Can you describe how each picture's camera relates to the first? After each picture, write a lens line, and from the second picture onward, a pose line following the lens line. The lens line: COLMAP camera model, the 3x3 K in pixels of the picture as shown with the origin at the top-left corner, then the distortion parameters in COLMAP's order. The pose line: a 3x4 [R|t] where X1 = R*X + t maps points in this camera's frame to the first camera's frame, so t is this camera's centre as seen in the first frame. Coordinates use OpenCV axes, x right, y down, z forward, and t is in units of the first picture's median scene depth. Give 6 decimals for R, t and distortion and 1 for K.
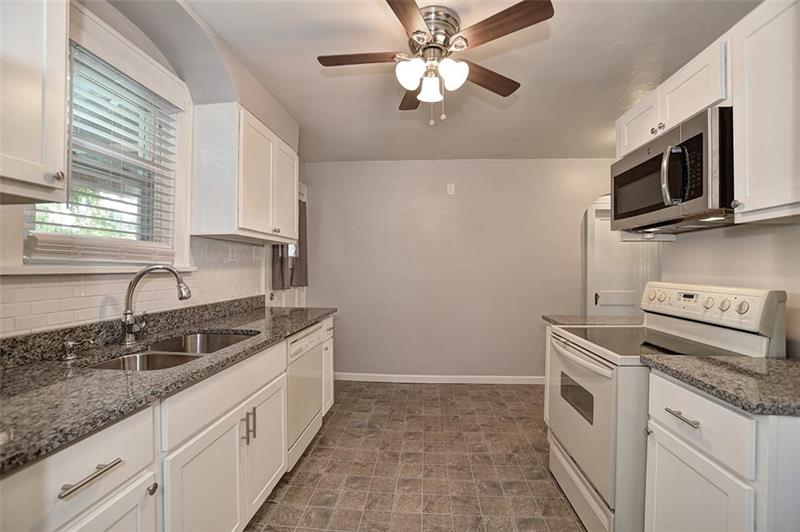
lens RADIAL K [[346.8, 0, 398.5], [0, 346.8, 268.2], [0, 0, 1]] dist [-0.071196, 0.030432]
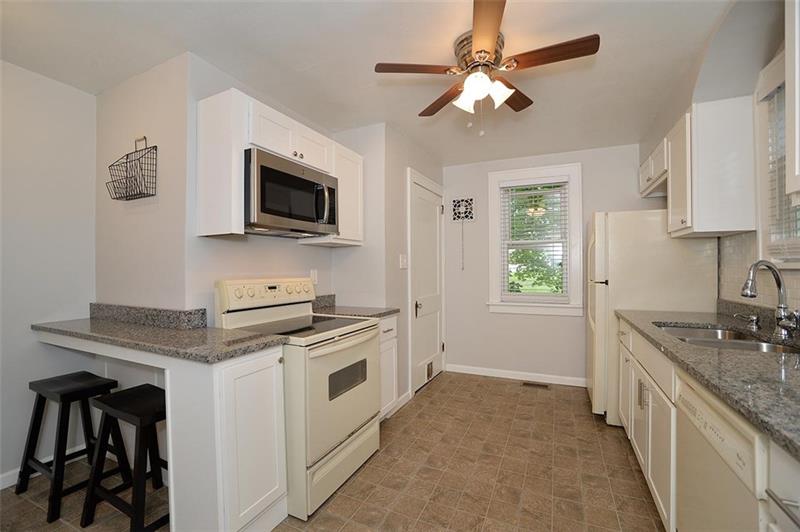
lens RADIAL K [[346.8, 0, 398.5], [0, 346.8, 268.2], [0, 0, 1]] dist [-0.071196, 0.030432]
pose [[-0.939696, -0.000304, 0.342011, -0.023928], [0.000009, 1.000000, 0.000915, 0.008179], [-0.342011, 0.000863, -0.939696, 2.036499]]
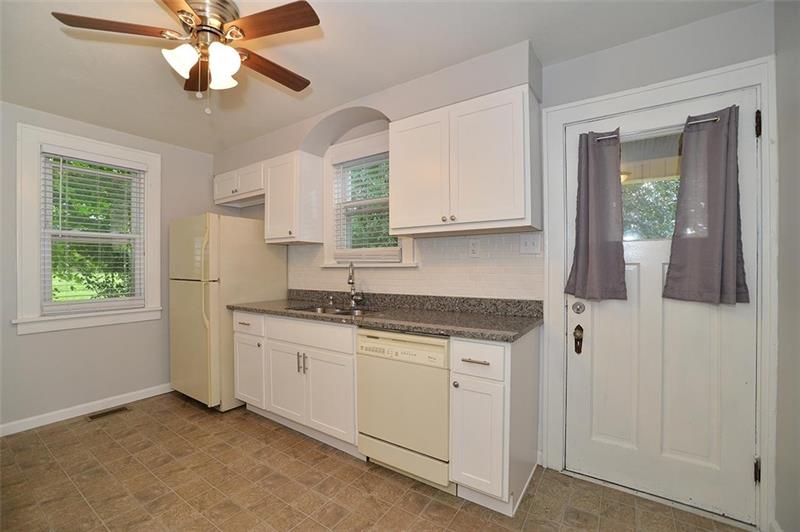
lens RADIAL K [[346.8, 0, 398.5], [0, 346.8, 268.2], [0, 0, 1]] dist [-0.071196, 0.030432]
pose [[-0.496375, 0.003060, -0.868103, 0.623660], [0.002737, 0.999994, 0.001959, 0.012728], [0.868104, -0.001404, -0.496381, 1.846787]]
